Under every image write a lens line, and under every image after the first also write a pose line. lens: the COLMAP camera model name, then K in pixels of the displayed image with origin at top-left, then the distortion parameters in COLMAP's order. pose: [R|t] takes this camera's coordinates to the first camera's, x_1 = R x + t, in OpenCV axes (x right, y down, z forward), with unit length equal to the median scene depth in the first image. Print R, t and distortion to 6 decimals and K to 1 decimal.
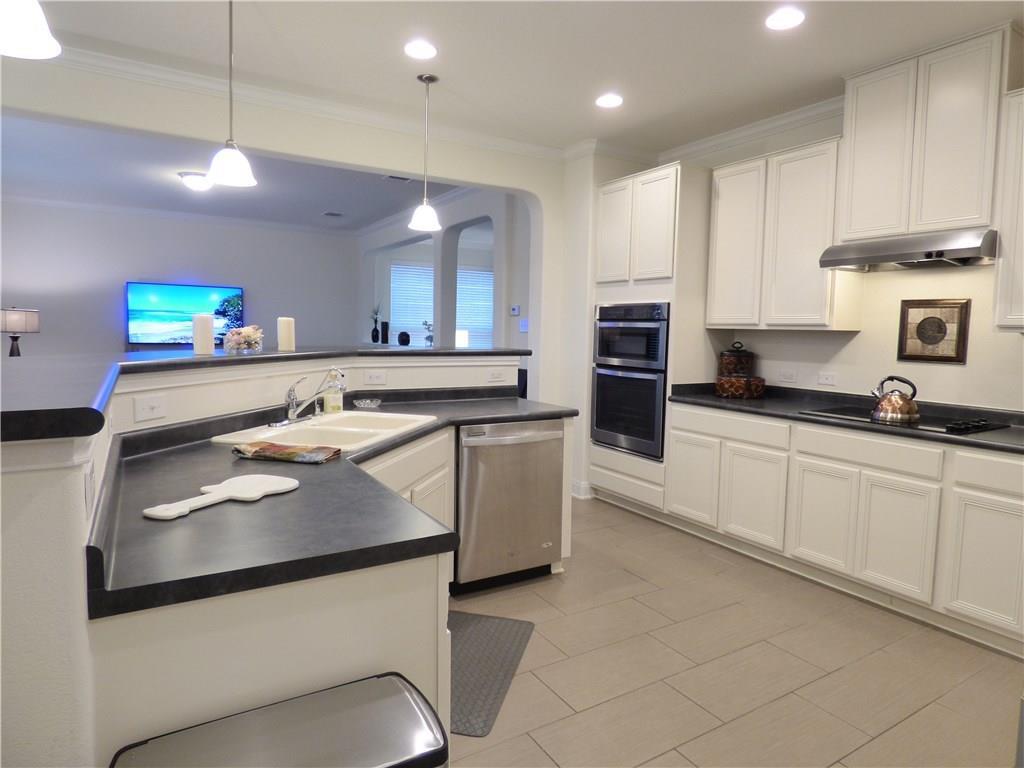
lens RADIAL K [[615.7, 0, 515.6], [0, 615.7, 386.5], [0, 0, 1]] dist [-0.013646, 0.002726]
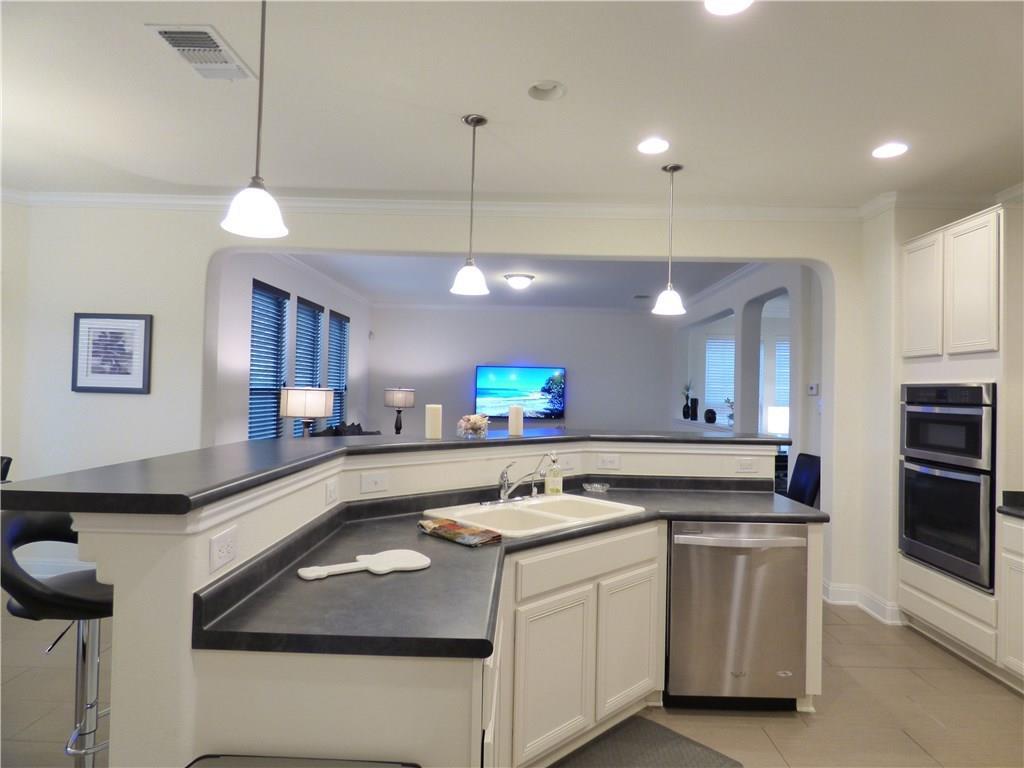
lens RADIAL K [[615.7, 0, 516.1], [0, 615.7, 384.4], [0, 0, 1]] dist [-0.013646, 0.002726]
pose [[0.843355, -0.009440, -0.537274, 0.154041], [-0.053563, 0.993389, -0.101532, -0.024924], [0.534681, 0.114406, 0.837274, 0.042688]]
